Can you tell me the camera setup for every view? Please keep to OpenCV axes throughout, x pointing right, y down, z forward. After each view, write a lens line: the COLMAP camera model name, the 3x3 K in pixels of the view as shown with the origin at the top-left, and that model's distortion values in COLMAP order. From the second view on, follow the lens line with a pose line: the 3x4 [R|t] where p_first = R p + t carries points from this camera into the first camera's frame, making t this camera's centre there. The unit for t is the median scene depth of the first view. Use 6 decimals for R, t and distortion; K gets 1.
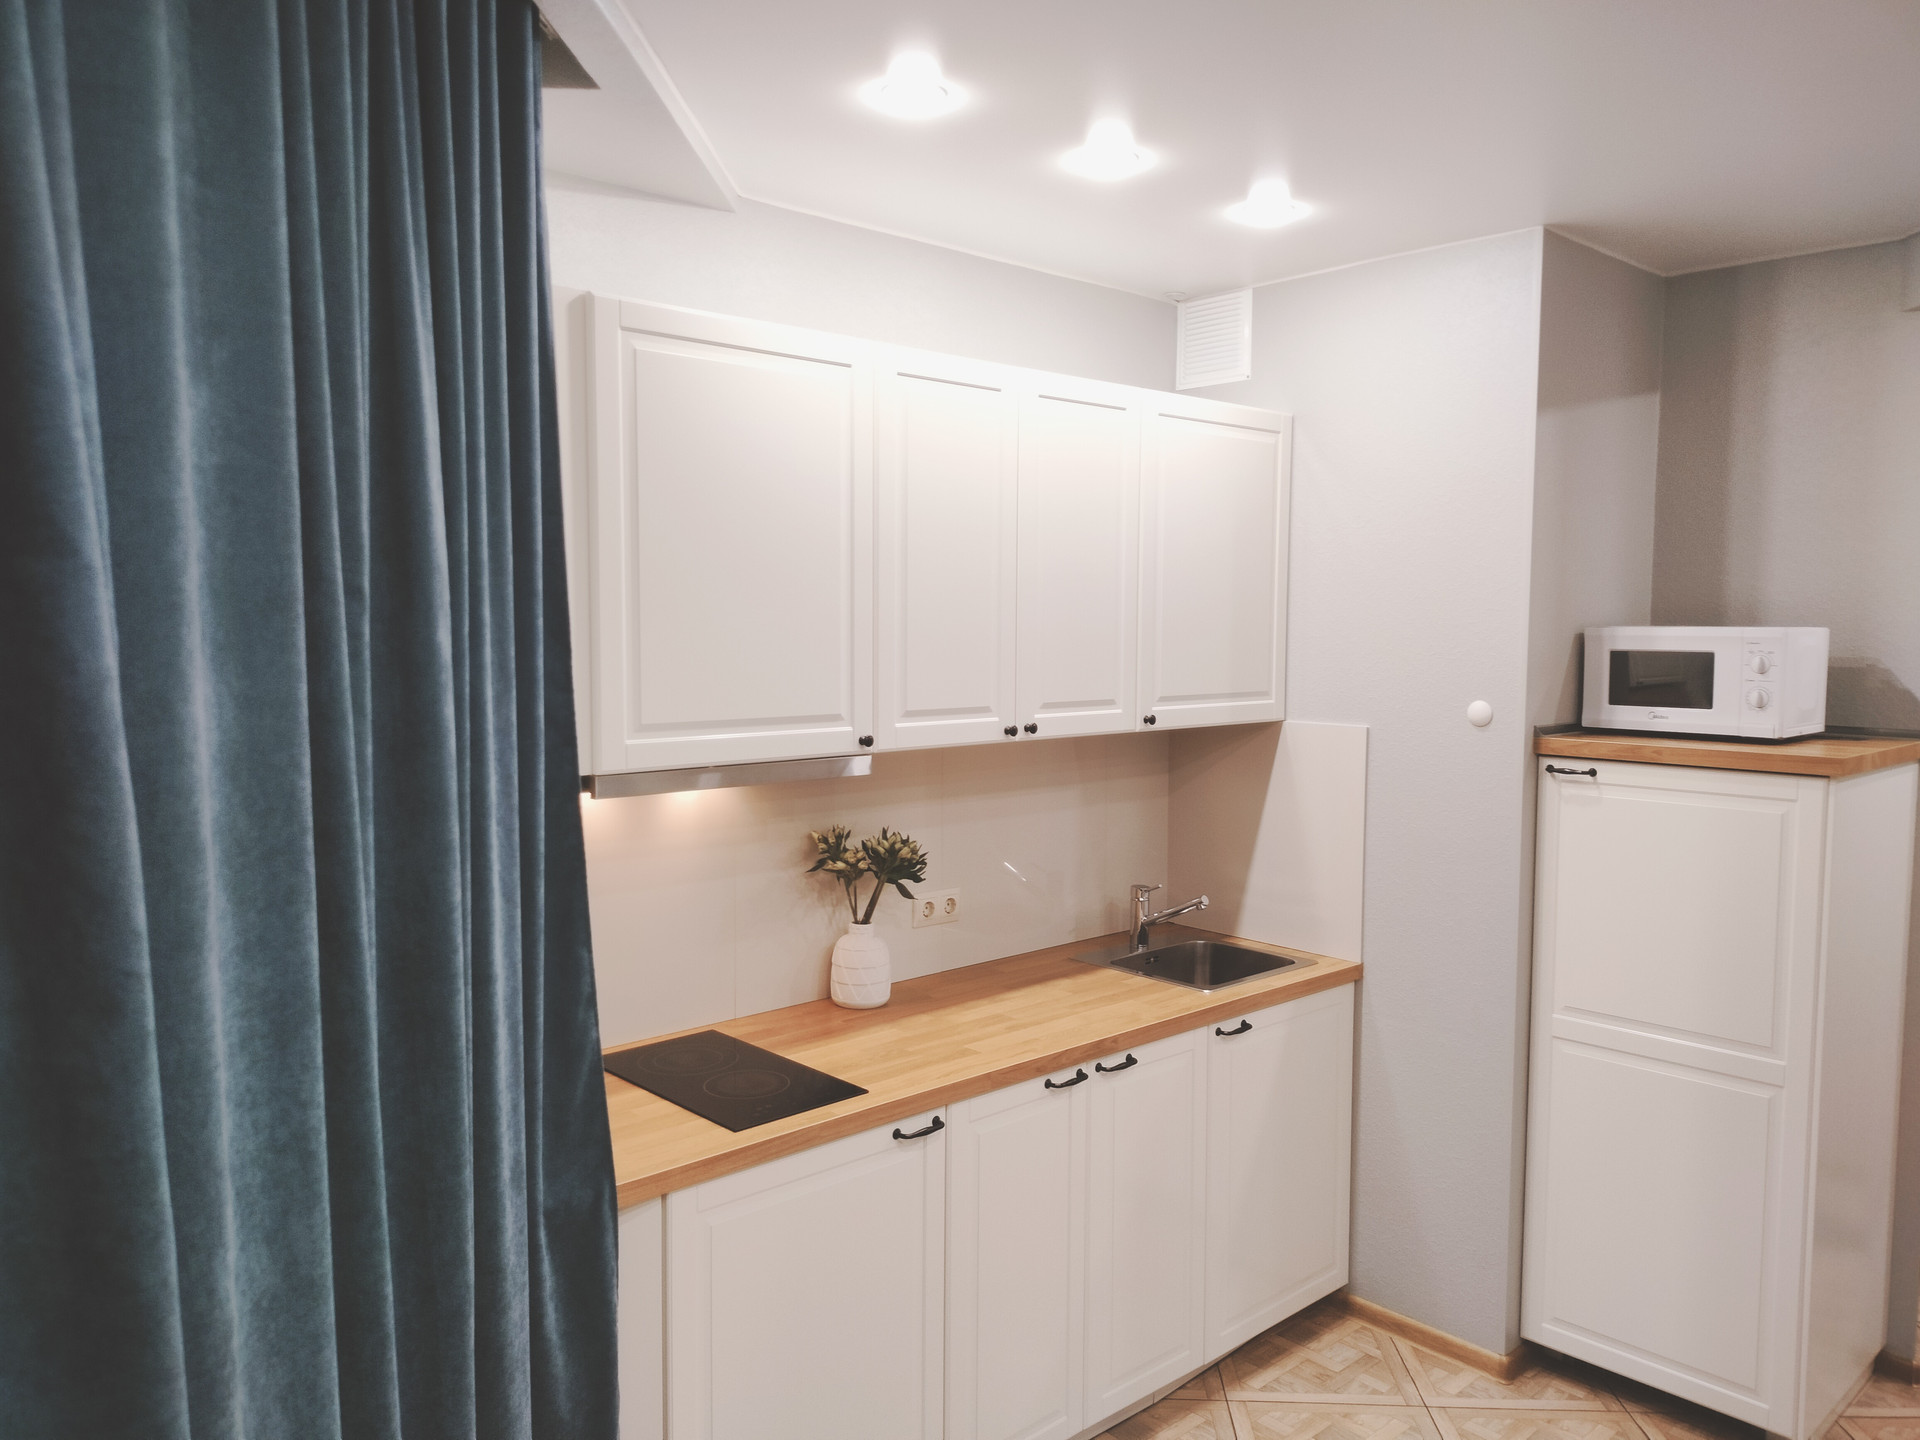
lens RADIAL K [[1414.7, 0, 952.7], [0, 1414.7, 716.8], [0, 0, 1]] dist [0.051392, -0.071375]
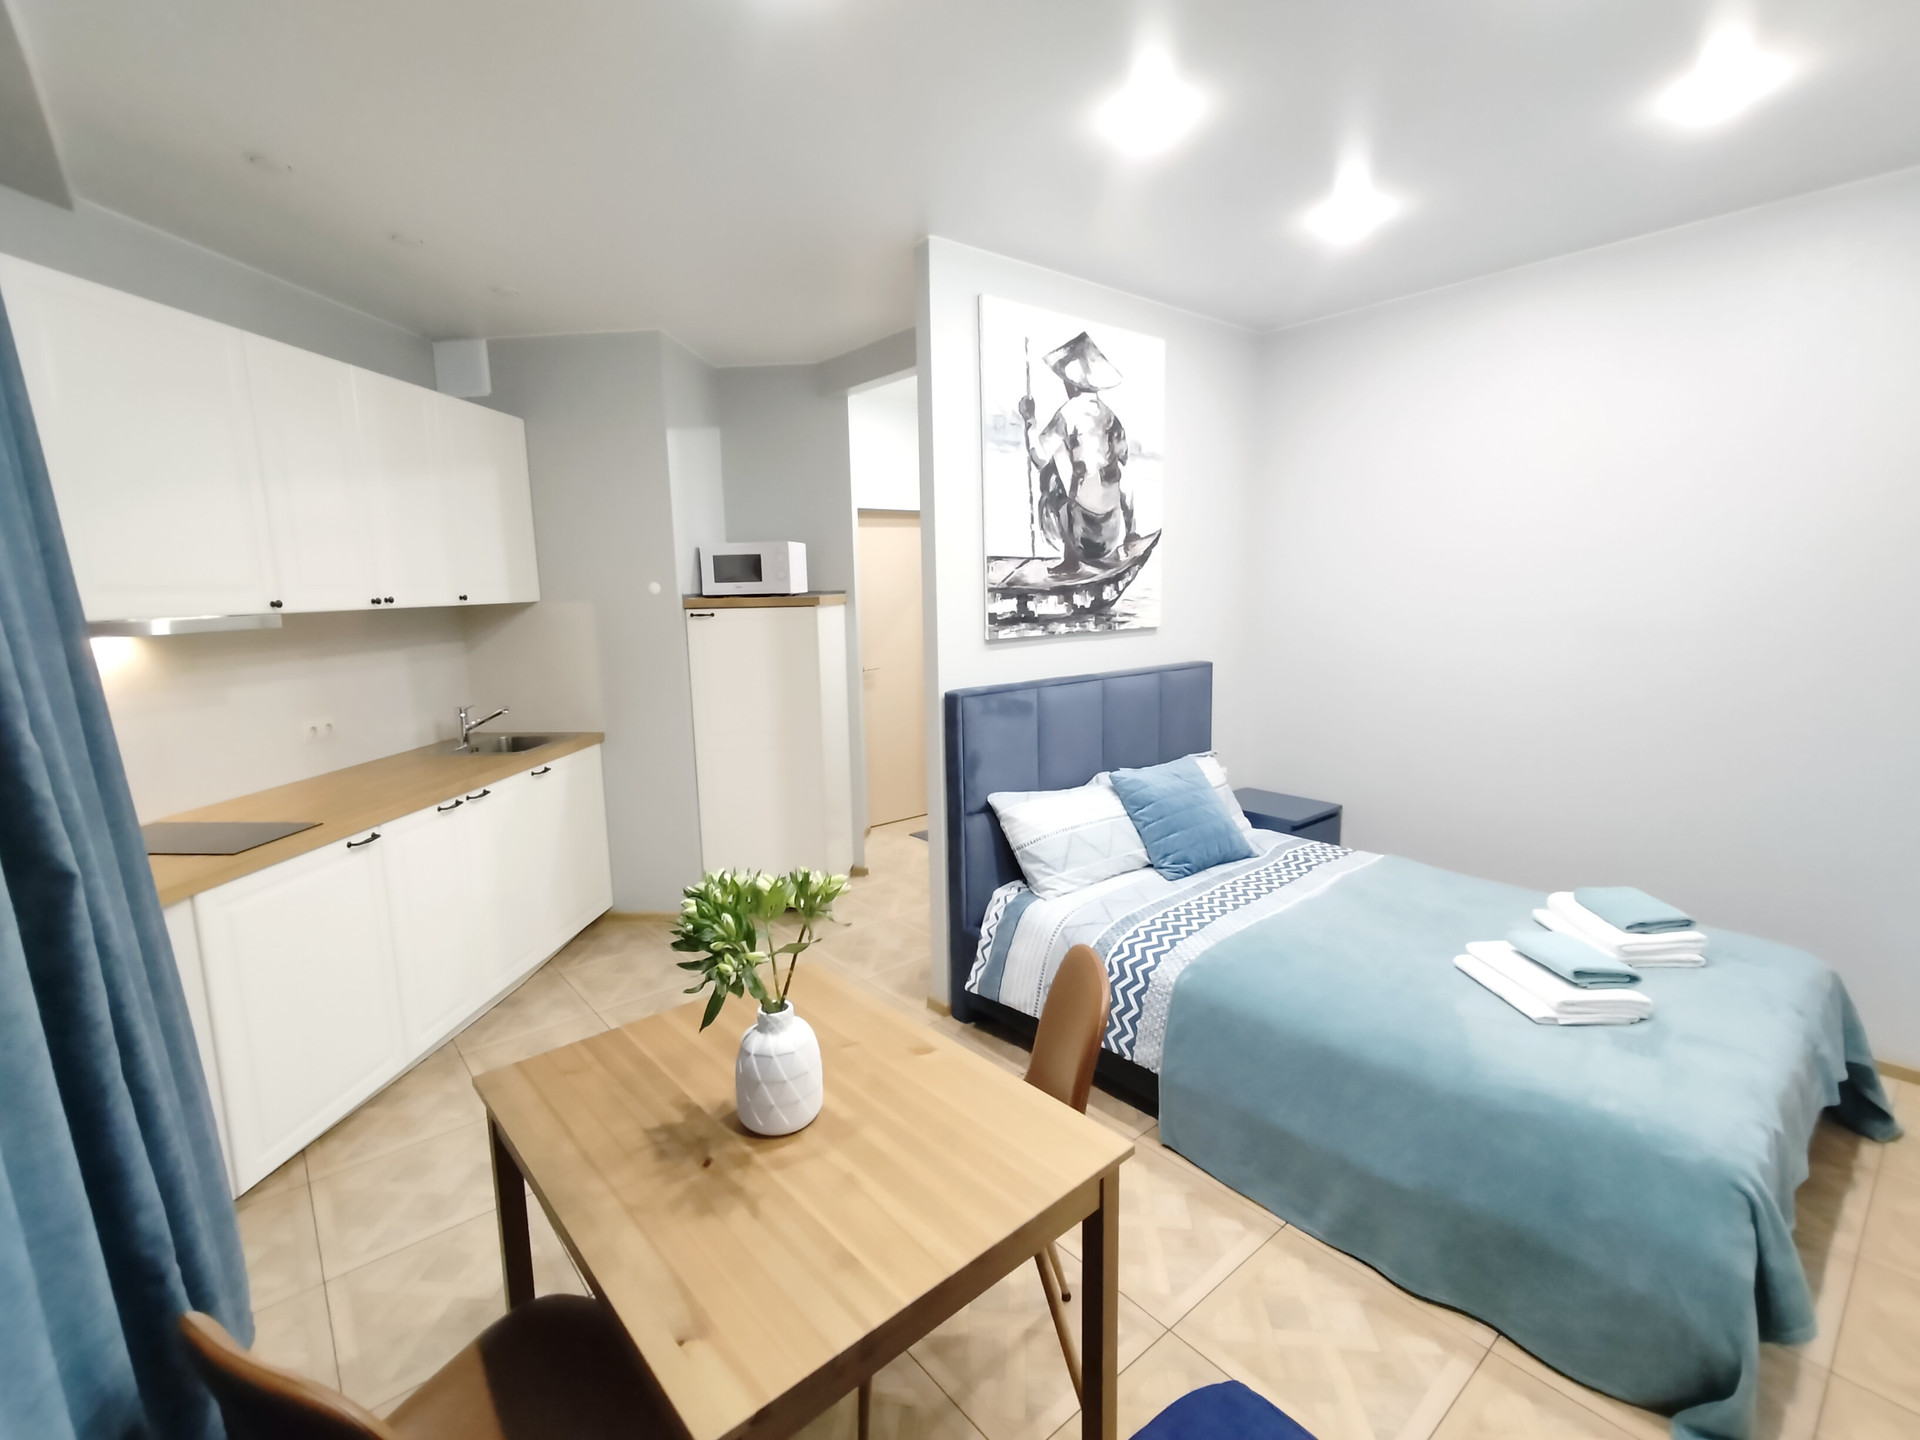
lens RADIAL K [[877.8, 0, 952.2], [0, 877.8, 715.8], [0, 0, 1]] dist [-0.001703, 0.005227]
pose [[0.736445, -0.122975, 0.665227, -0.145611], [0.073380, 0.992058, 0.102158, 0.079832], [-0.672506, -0.026419, 0.739620, -0.150201]]
